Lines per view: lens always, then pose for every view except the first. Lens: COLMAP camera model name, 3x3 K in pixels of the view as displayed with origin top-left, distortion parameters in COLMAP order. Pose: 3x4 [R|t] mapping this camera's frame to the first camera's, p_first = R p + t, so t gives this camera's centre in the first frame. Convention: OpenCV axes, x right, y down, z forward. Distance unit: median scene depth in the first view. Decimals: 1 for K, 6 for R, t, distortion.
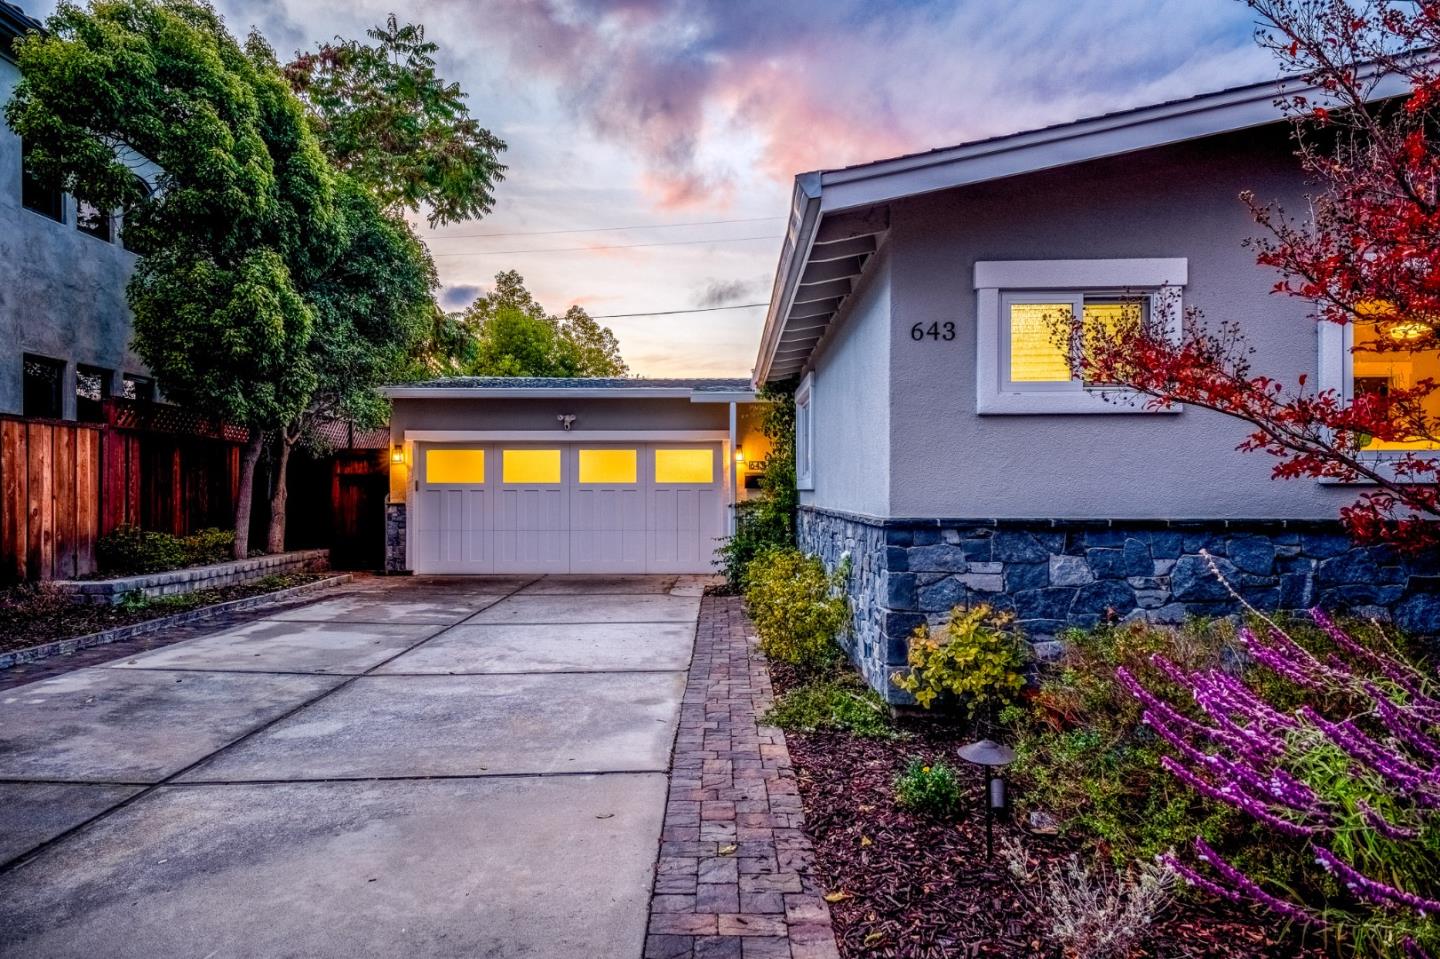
lens RADIAL K [[923.8, 0, 724.3], [0, 923.8, 493.0], [0, 0, 1]] dist [0.037728, -0.001058]
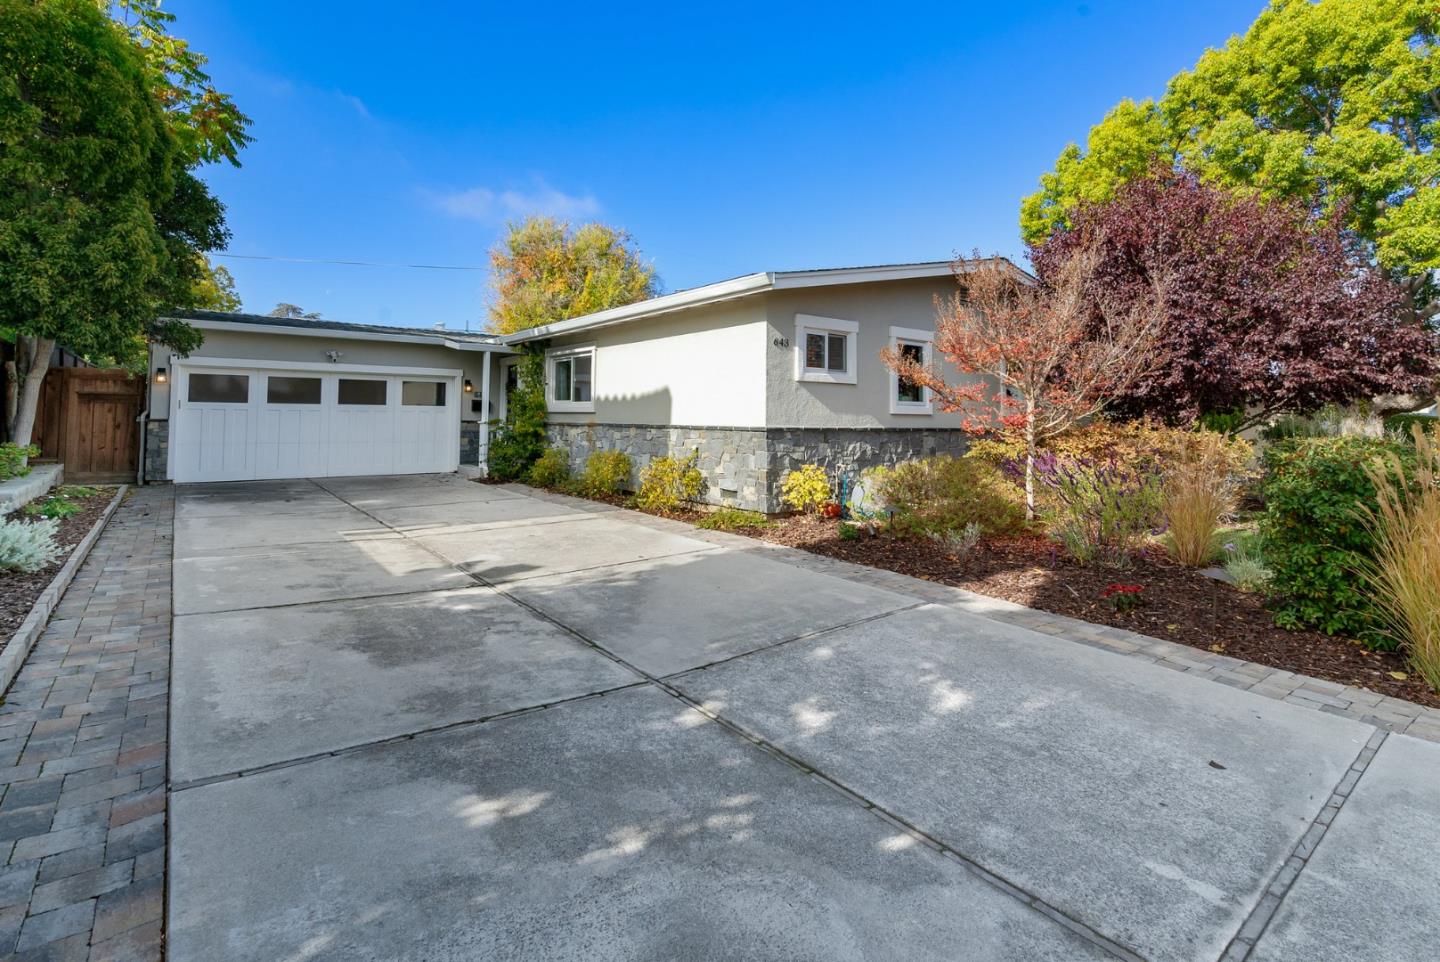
lens RADIAL K [[715.3, 0, 698.4], [0, 715.3, 397.3], [0, 0, 1]] dist [-0.000256, 0.001127]
pose [[0.785270, 0.024315, 0.618676, -0.437696], [-0.008859, 0.999568, -0.028040, 0.002621], [-0.619090, 0.016538, 0.785146, -0.091364]]
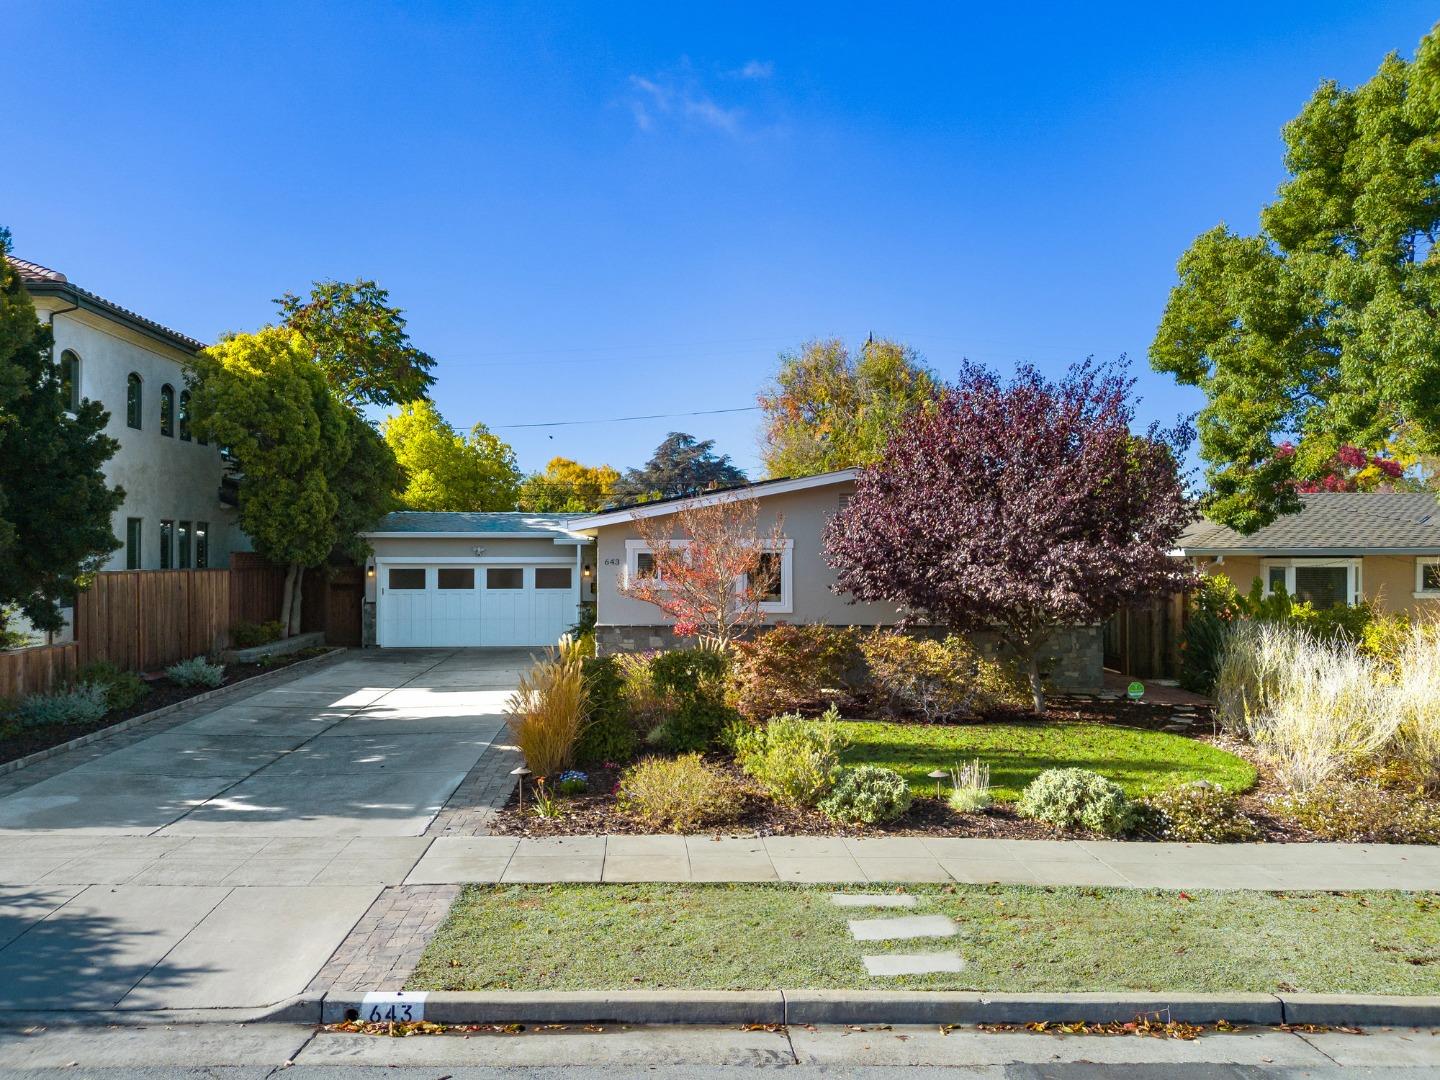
lens RADIAL K [[1258.6, 0, 759.8], [0, 1258.6, 537.2], [0, 0, 1]] dist [0.033894, -0.086714]
pose [[0.997917, -0.003543, 0.064415, 0.199283], [0.003611, 0.999993, -0.000932, -0.111395], [-0.064412, 0.001162, 0.997923, -1.380639]]
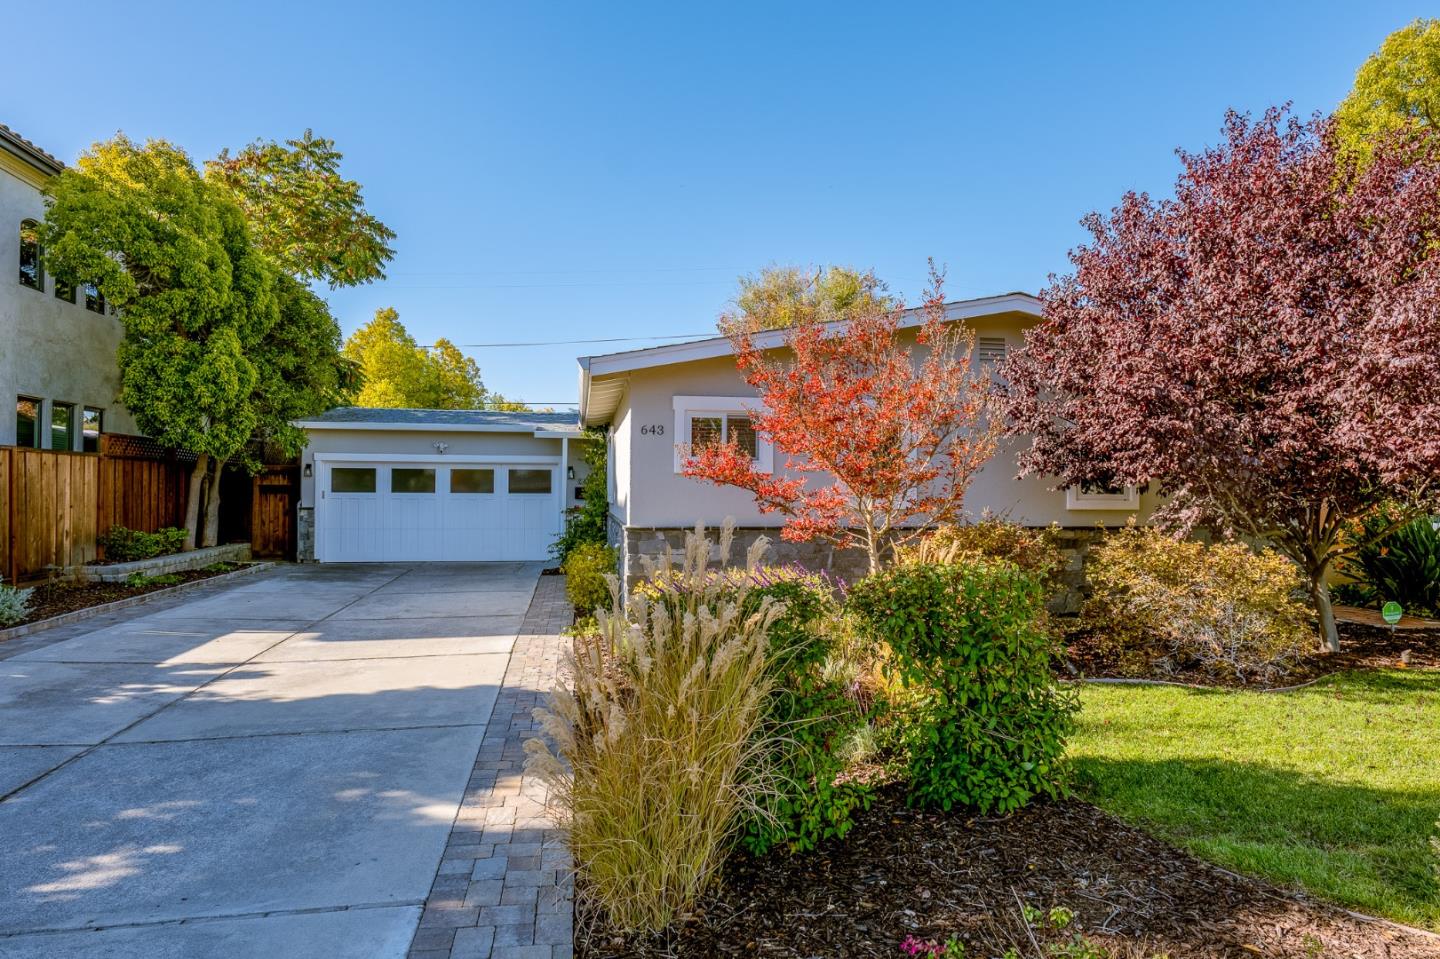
lens RADIAL K [[882.5, 0, 717.4], [0, 882.5, 474.8], [0, 0, 1]] dist [-0.007438, 0.011413]
pose [[0.988173, 0.007683, 0.153150, 0.033541], [-0.005375, 0.999866, -0.015483, -0.023020], [-0.153249, 0.014477, 0.988082, -0.372995]]
